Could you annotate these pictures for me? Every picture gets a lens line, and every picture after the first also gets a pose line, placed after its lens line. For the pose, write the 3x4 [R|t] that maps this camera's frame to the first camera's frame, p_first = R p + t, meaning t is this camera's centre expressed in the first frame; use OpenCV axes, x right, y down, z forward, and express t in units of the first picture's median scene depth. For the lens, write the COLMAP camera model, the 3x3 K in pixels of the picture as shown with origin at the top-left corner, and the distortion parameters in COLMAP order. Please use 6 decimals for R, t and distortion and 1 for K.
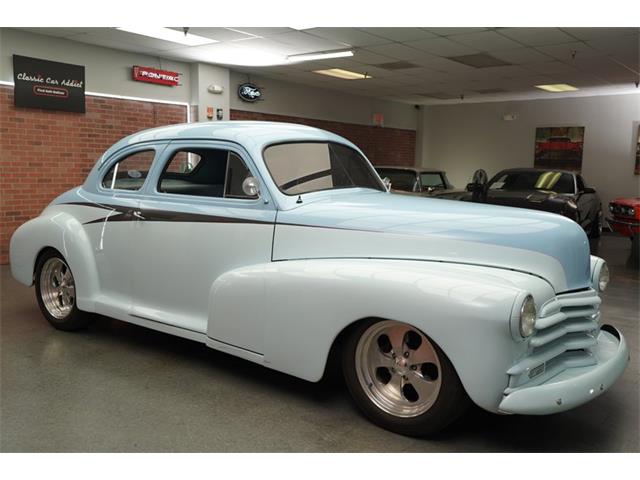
lens RADIAL K [[615.2, 0, 315.2], [0, 615.2, 247.7], [0, 0, 1]] dist [0.089488, 0.000000]
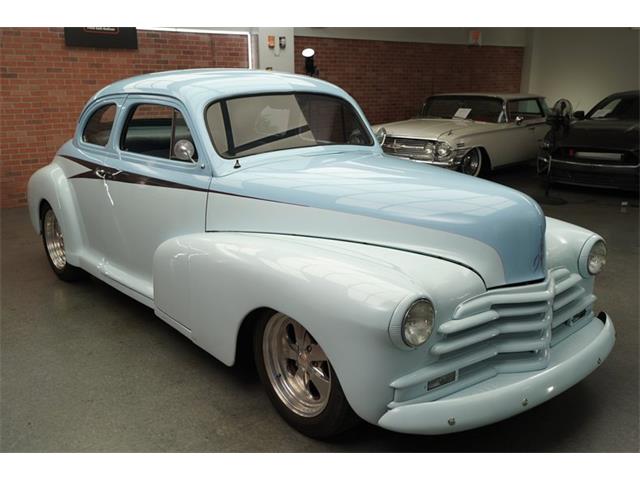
lens RADIAL K [[615.2, 0, 321.2], [0, 615.2, 250.1], [0, 0, 1]] dist [0.089488, 0.000000]
pose [[0.977750, 0.035399, -0.206766, 0.229766], [-0.007373, 0.990850, 0.134770, -0.060588], [0.209645, -0.130247, 0.969064, 0.100162]]
